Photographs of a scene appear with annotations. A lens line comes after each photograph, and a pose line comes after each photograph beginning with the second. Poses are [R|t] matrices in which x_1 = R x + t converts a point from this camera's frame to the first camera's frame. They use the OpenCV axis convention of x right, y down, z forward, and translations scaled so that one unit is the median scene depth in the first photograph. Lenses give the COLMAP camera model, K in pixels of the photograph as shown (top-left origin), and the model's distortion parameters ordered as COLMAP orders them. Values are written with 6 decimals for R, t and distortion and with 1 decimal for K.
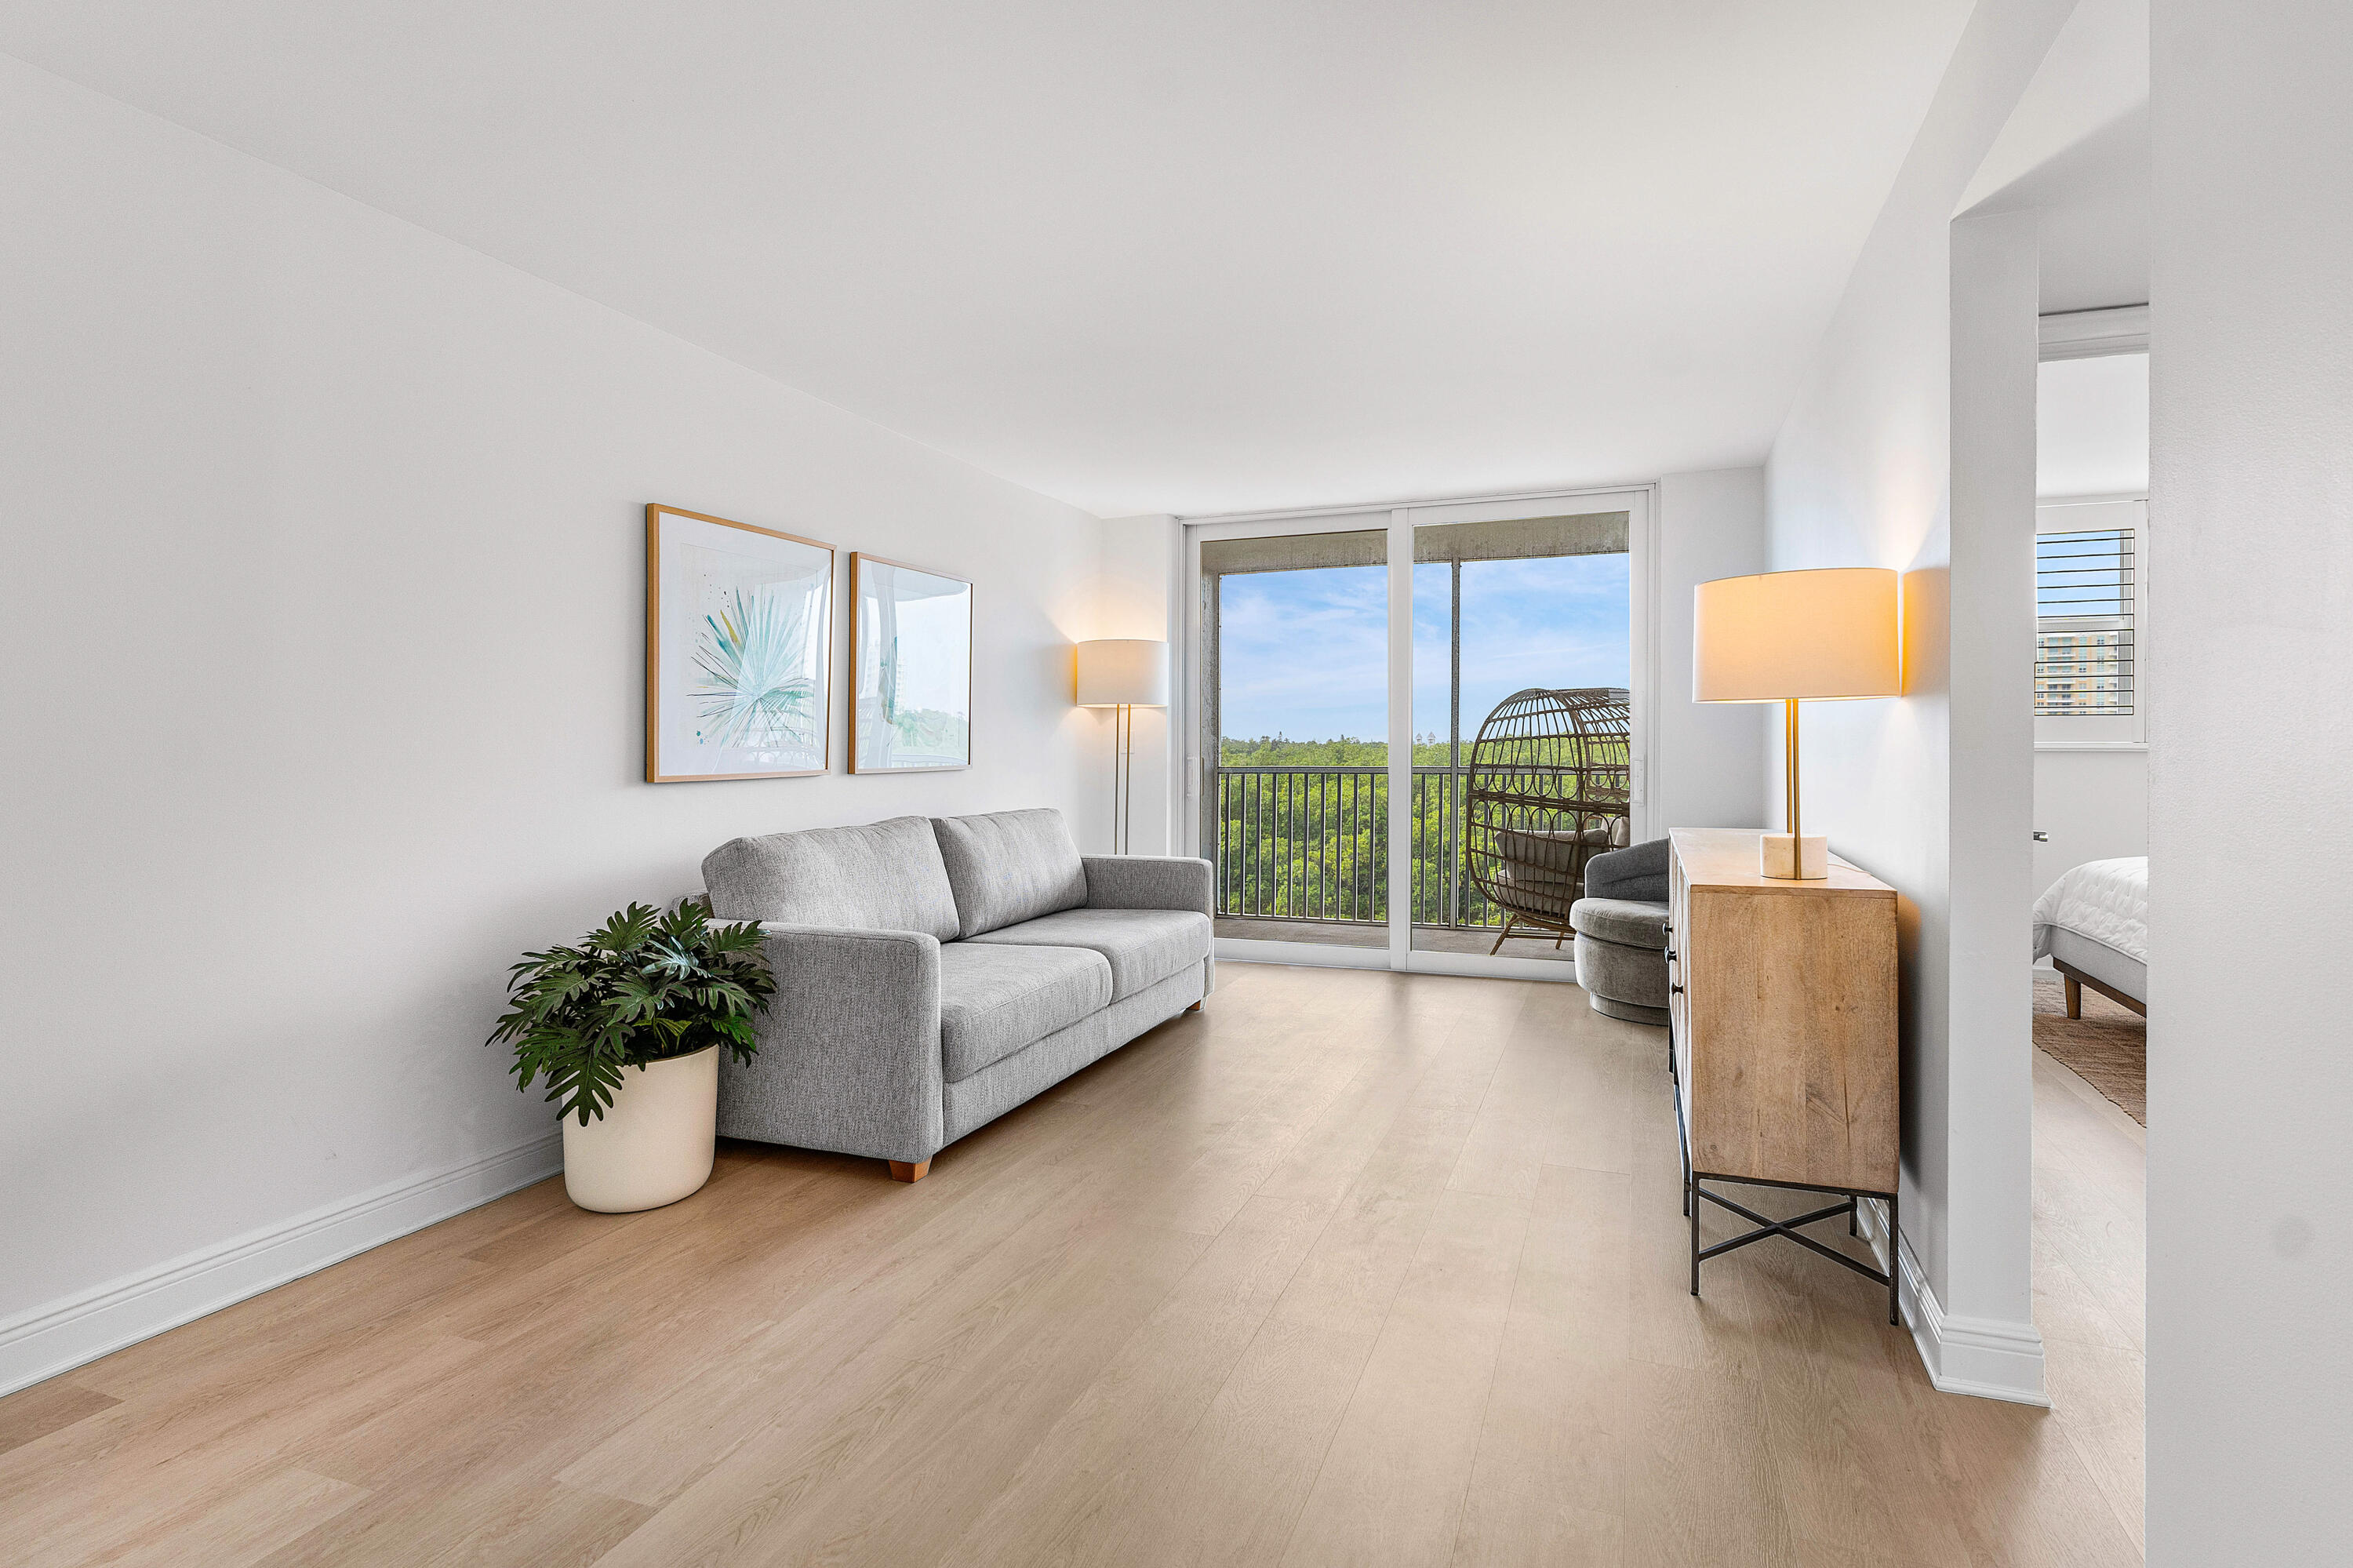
lens RADIAL K [[1172.3, 0, 1186.9], [0, 1172.3, 742.5], [0, 0, 1]] dist [0.002266, 0.000652]
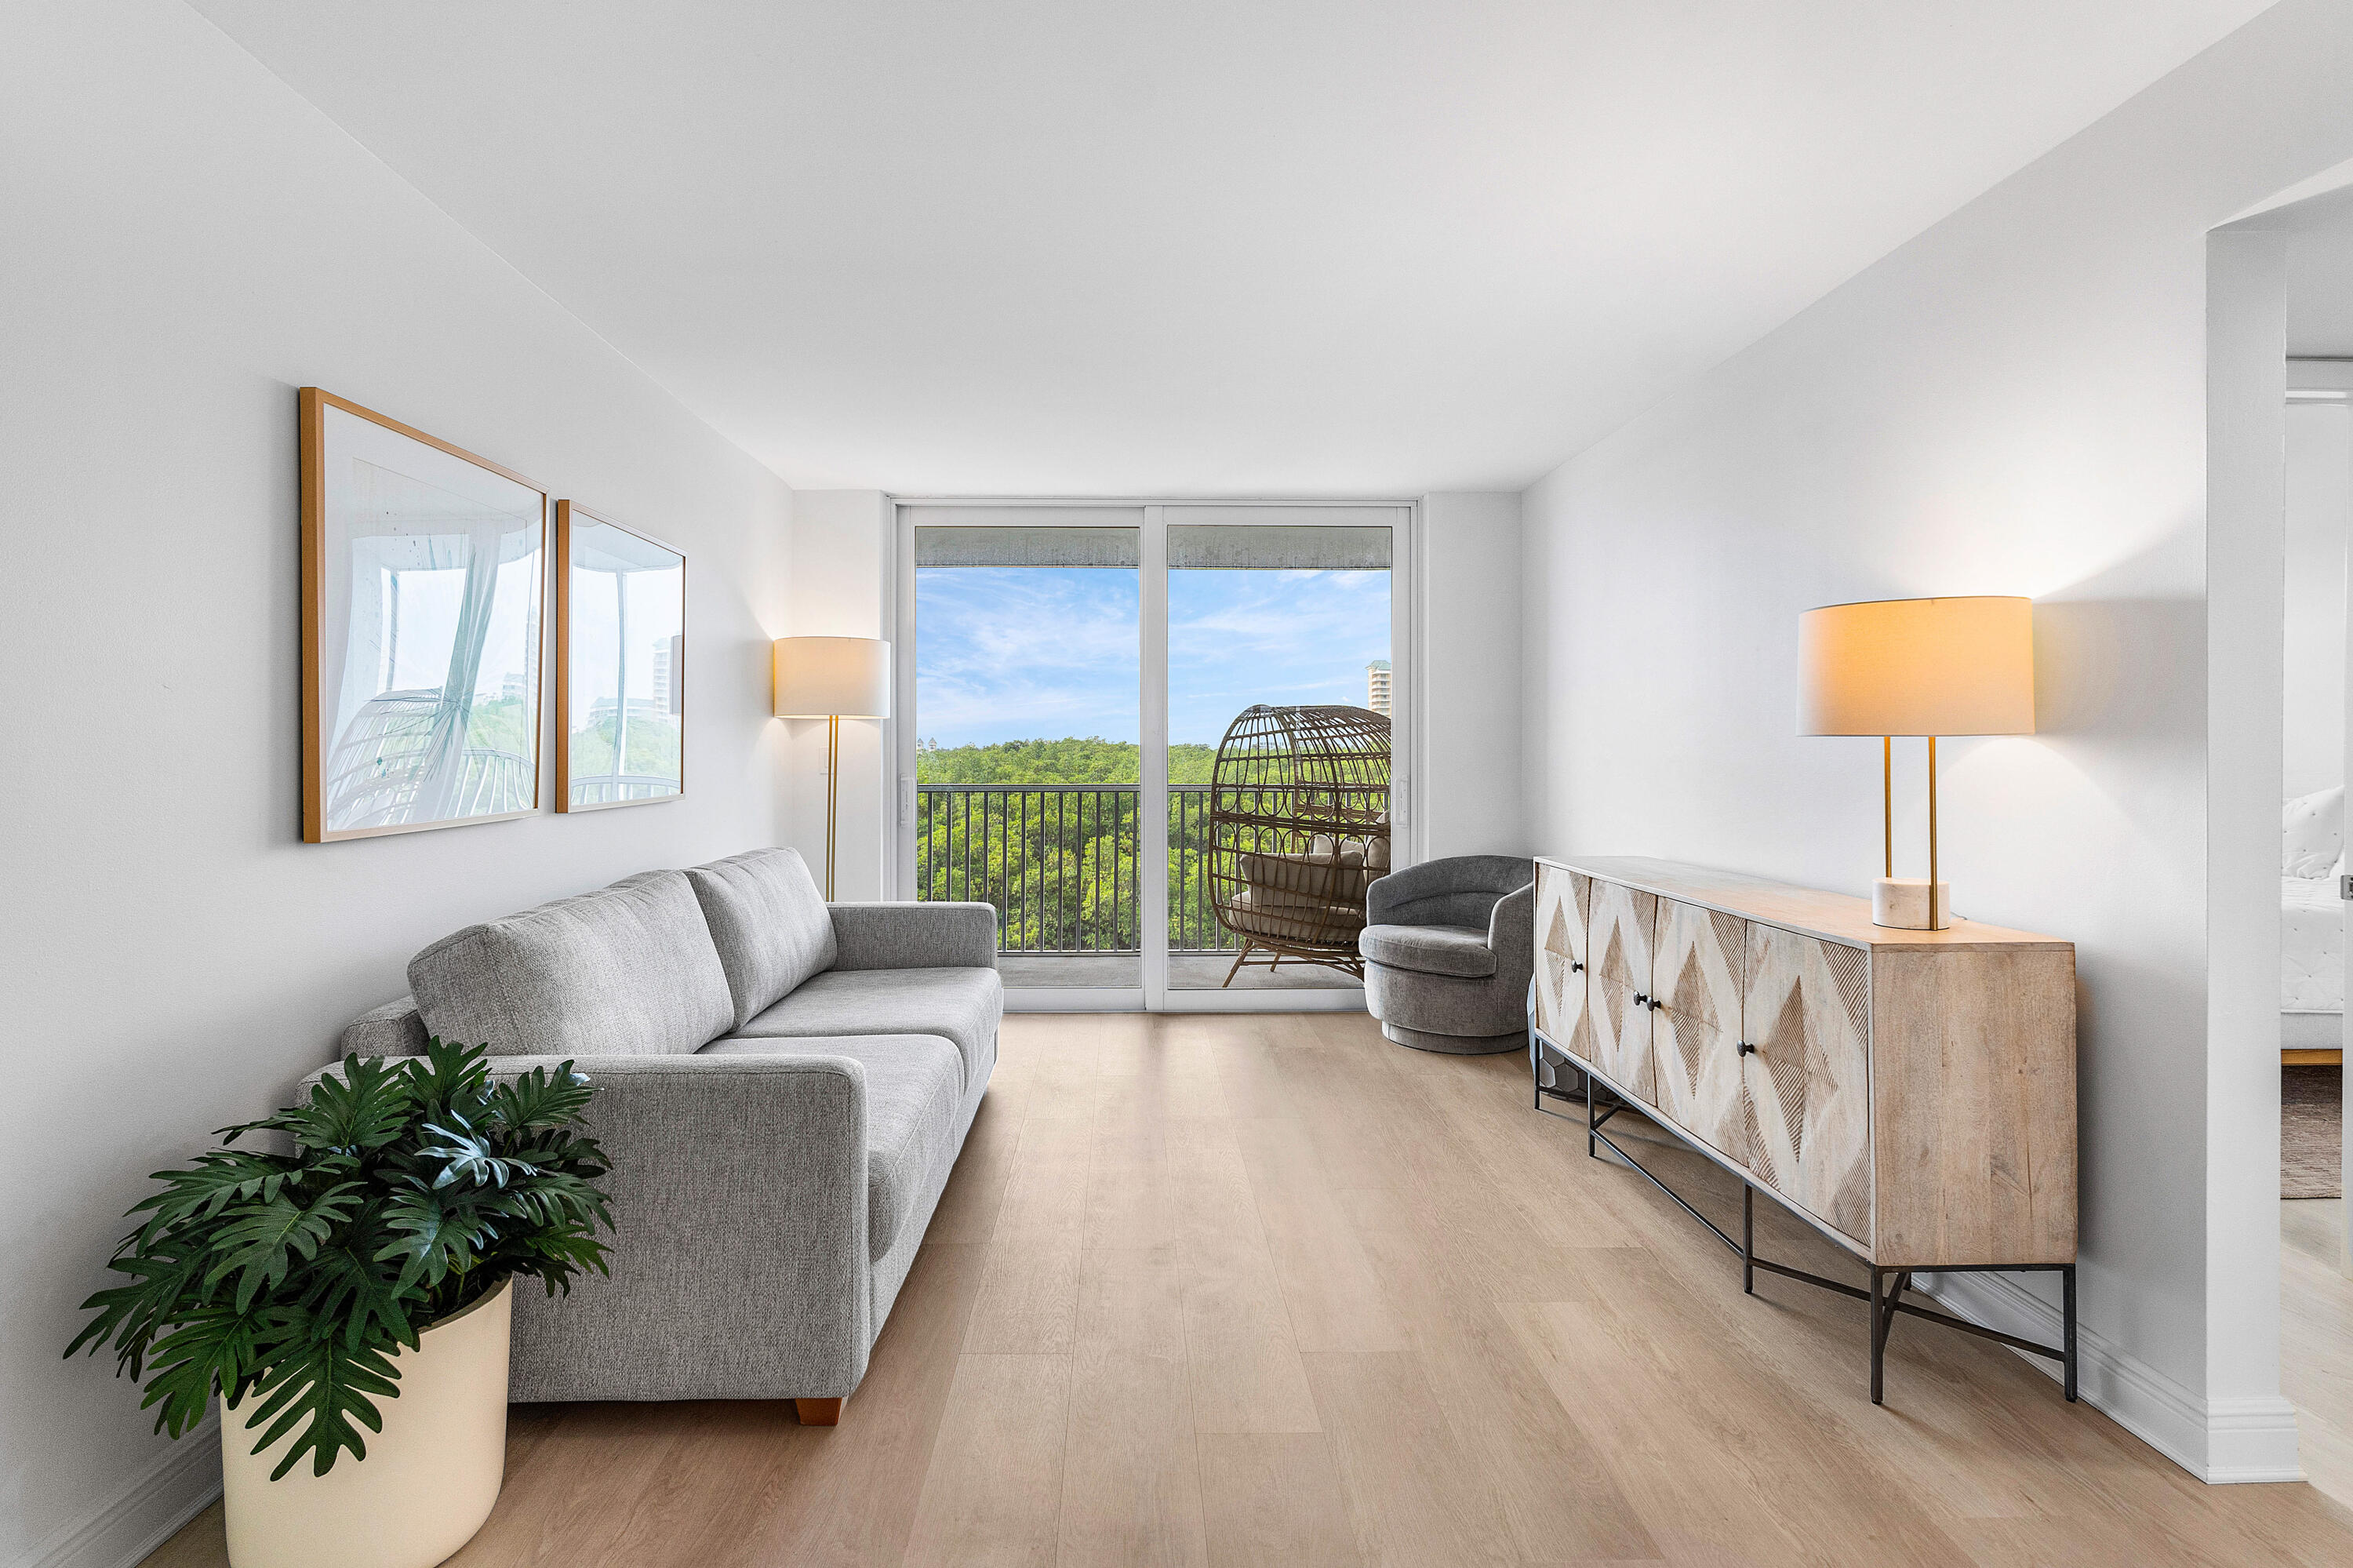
lens RADIAL K [[1172.3, 0, 1152.1], [0, 1172.3, 757.2], [0, 0, 1]] dist [0.002266, 0.000652]
pose [[0.924186, 0.001715, 0.381940, -0.223247], [-0.004704, 0.999965, 0.006892, -0.013246], [-0.381915, -0.008166, 0.924161, 0.205701]]
